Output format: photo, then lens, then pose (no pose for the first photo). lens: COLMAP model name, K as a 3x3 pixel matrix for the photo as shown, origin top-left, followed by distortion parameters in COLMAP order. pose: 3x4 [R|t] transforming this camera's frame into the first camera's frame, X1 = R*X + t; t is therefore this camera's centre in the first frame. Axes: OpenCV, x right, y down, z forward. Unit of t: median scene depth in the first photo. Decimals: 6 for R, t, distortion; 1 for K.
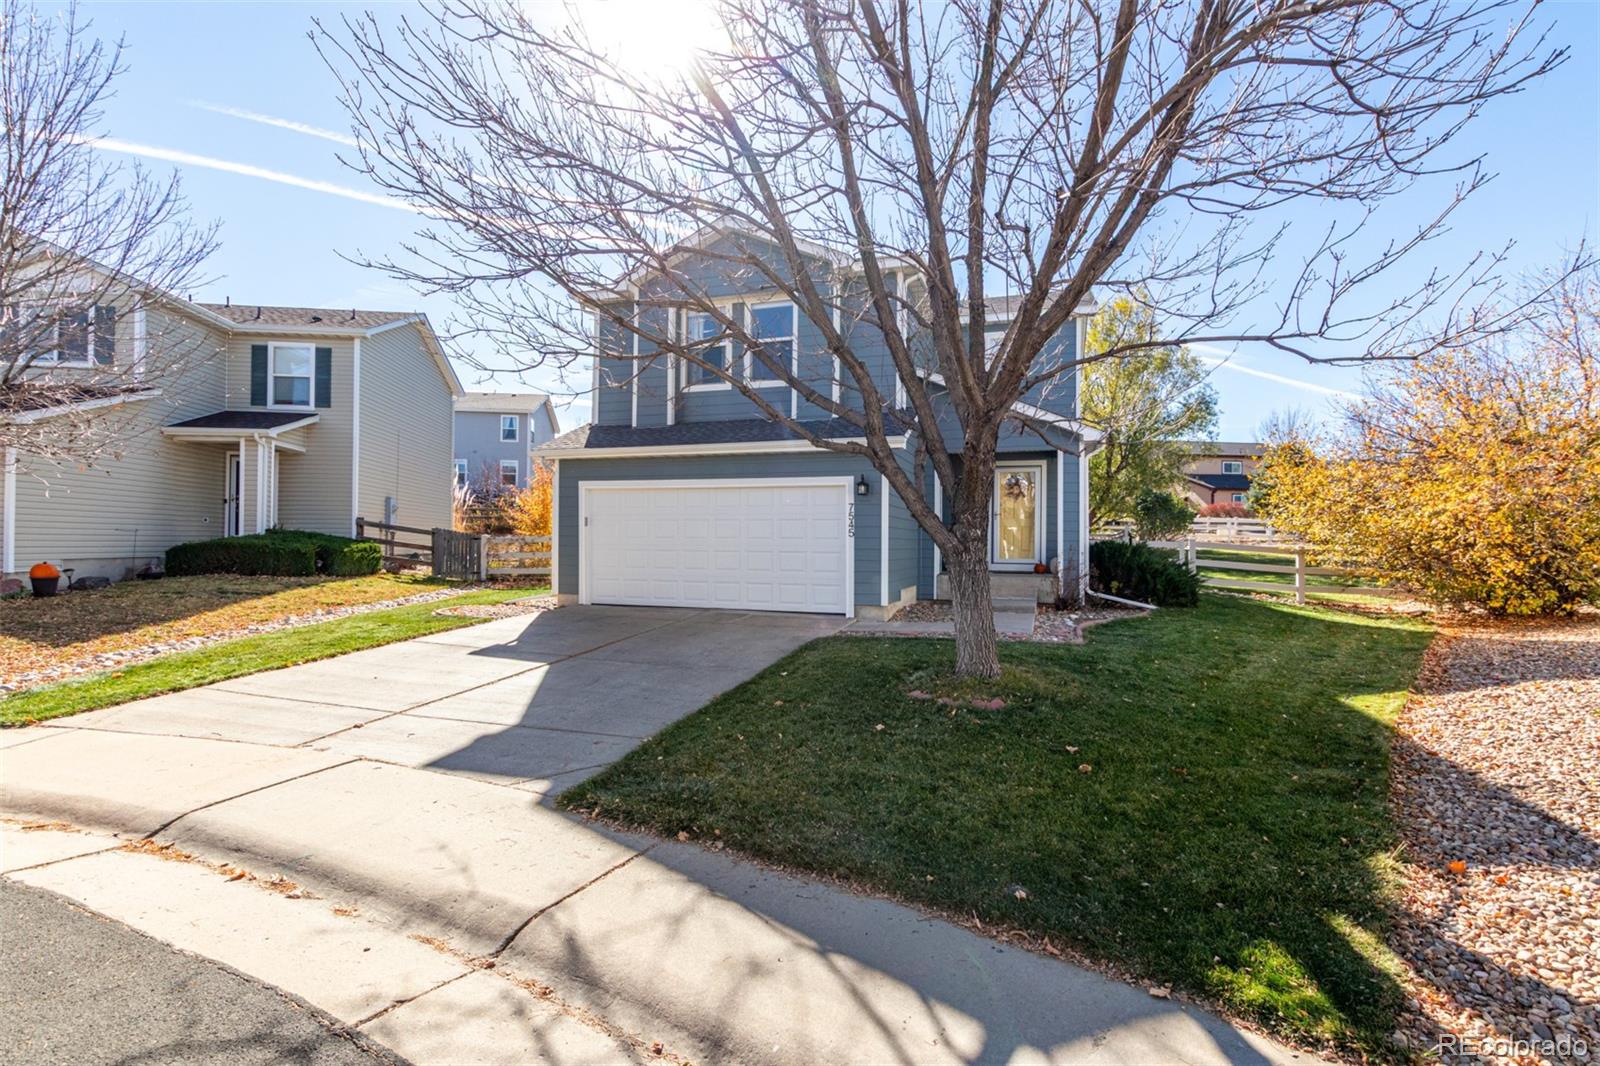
lens RADIAL K [[724.5, 0, 774.7], [0, 724.5, 510.1], [0, 0, 1]] dist [0.001182, 0.000057]
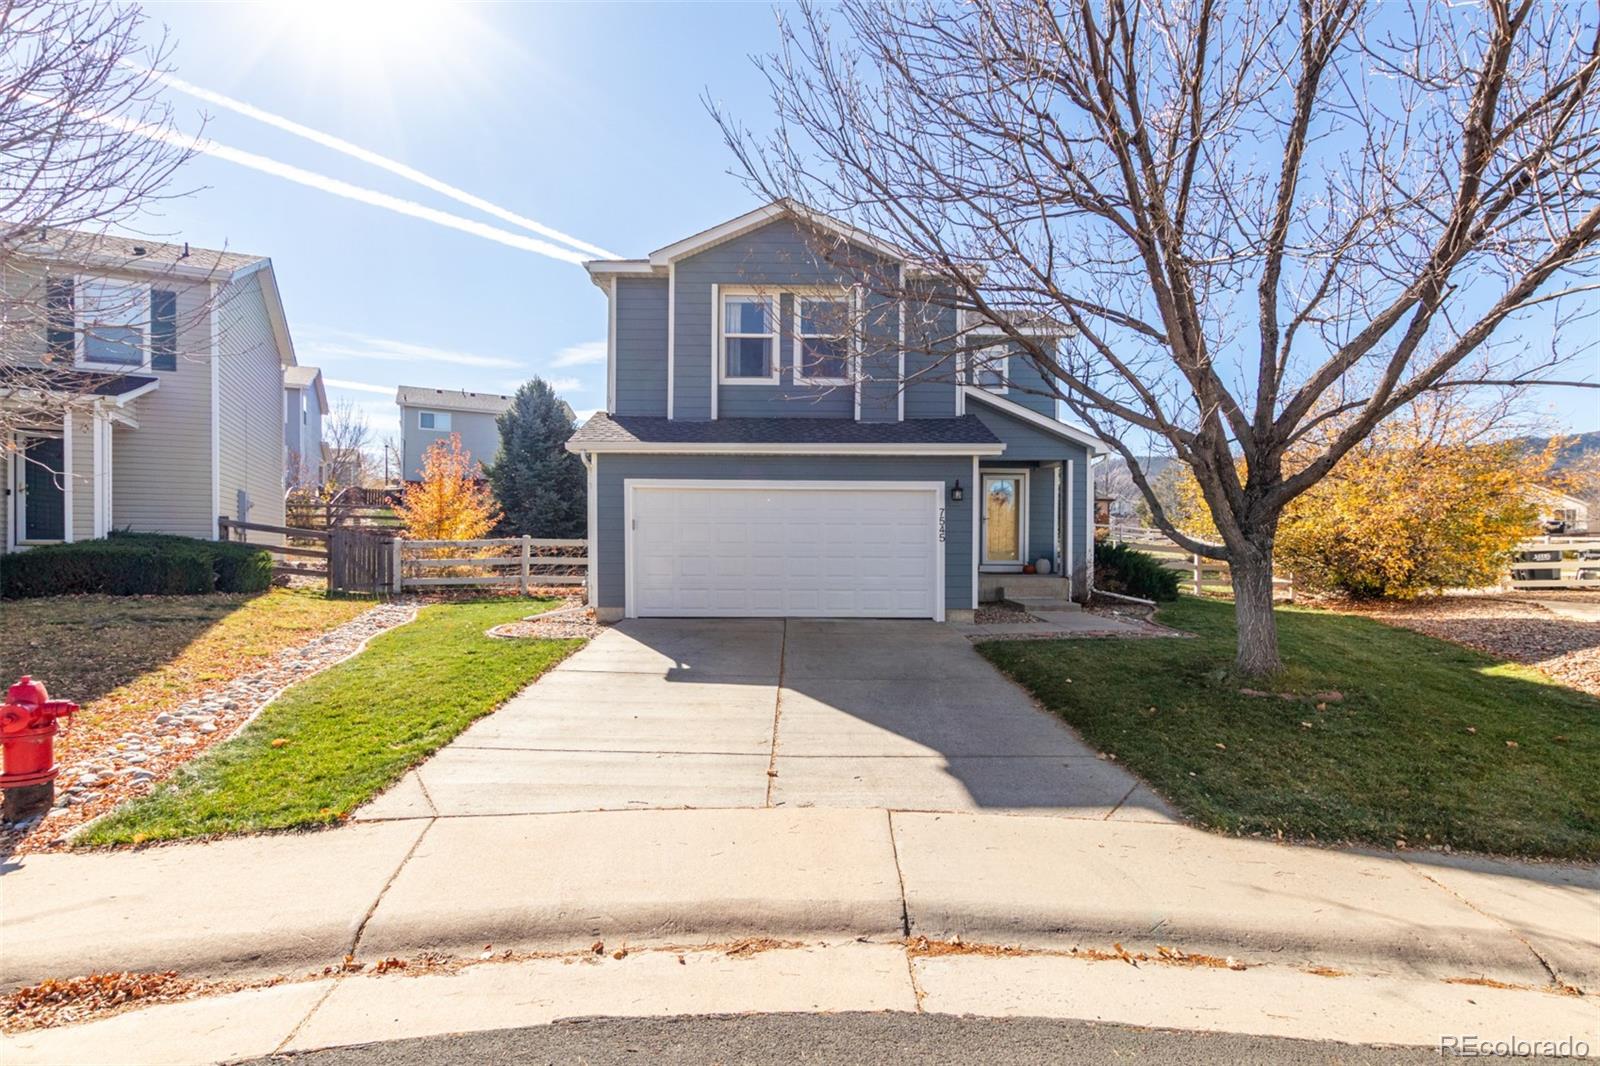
lens RADIAL K [[734.3, 0, 800.0], [0, 734.3, 533.0], [0, 0, 1]] dist [0.002389, -0.000067]
pose [[0.948062, 0.000267, 0.318085, -0.351139], [-0.010503, 0.999481, 0.030467, -0.003637], [-0.317911, -0.032226, 0.947573, 0.082391]]
